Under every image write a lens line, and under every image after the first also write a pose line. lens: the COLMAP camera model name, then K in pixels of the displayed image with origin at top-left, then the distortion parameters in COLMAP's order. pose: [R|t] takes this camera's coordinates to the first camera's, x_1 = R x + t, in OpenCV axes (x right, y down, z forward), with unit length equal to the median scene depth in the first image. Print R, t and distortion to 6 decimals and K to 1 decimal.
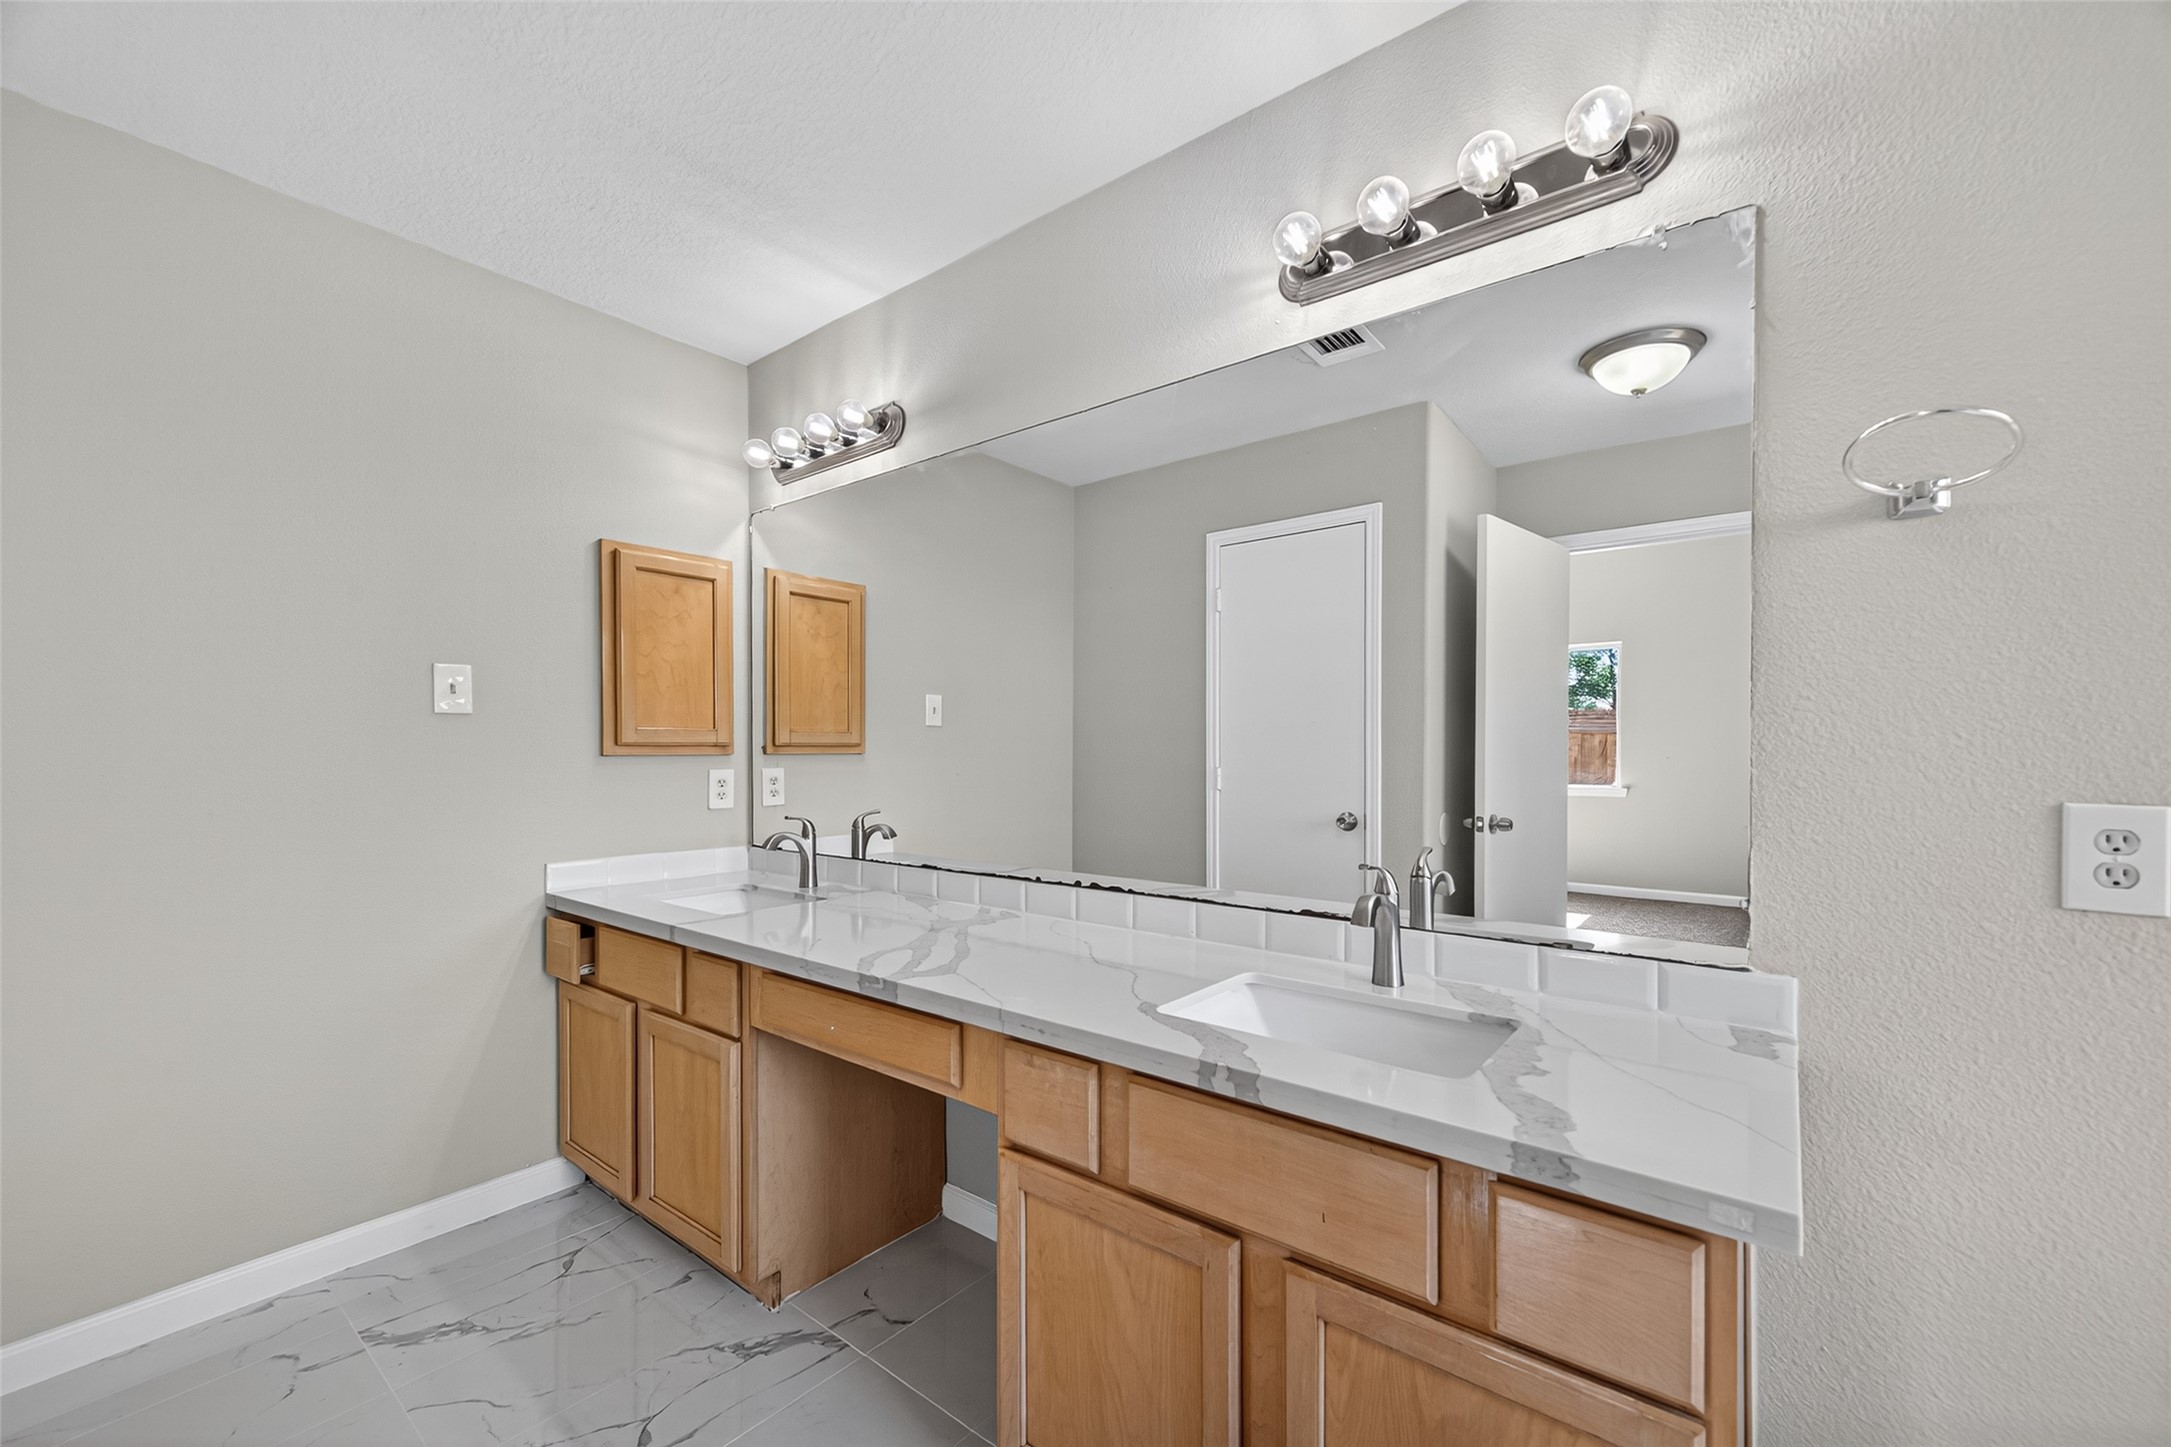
lens RADIAL K [[873.8, 0, 1122.5], [0, 873.8, 763.2], [0, 0, 1]] dist [0.009488, -0.000218]
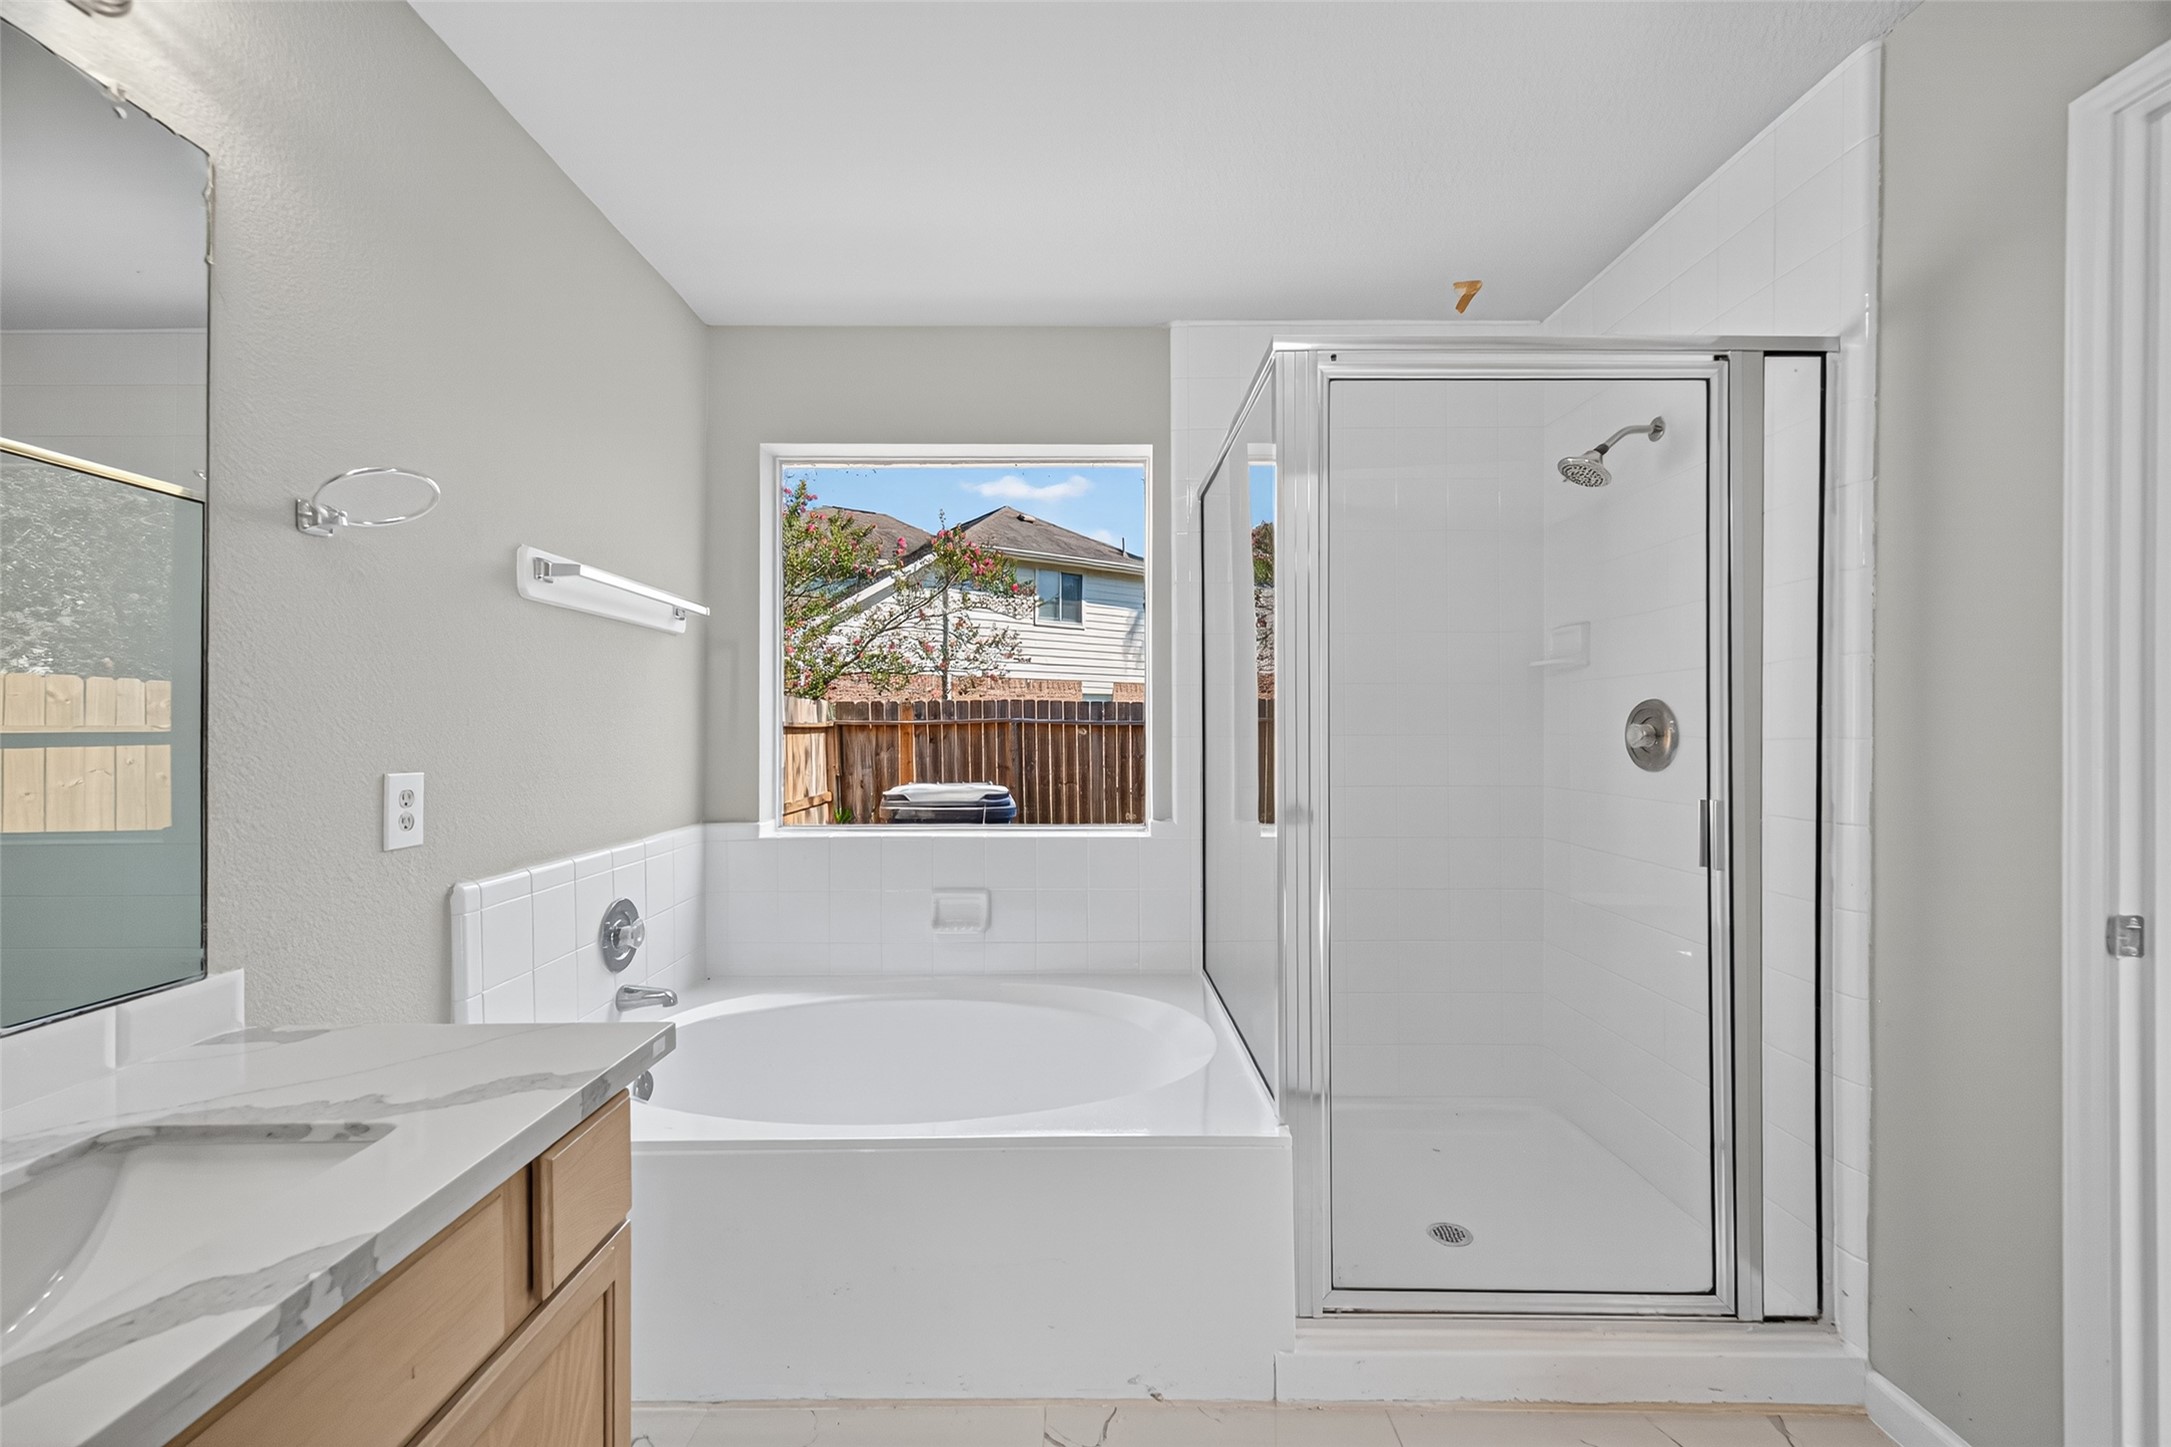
lens RADIAL K [[894.6, 0, 1082.1], [0, 894.6, 739.4], [0, 0, 1]] dist [0.000538, 0.000079]
pose [[-0.604571, -0.002691, 0.796547, -0.678668], [0.022323, 0.999544, 0.020320, -0.012586], [-0.796239, 0.030066, -0.604235, 0.960644]]
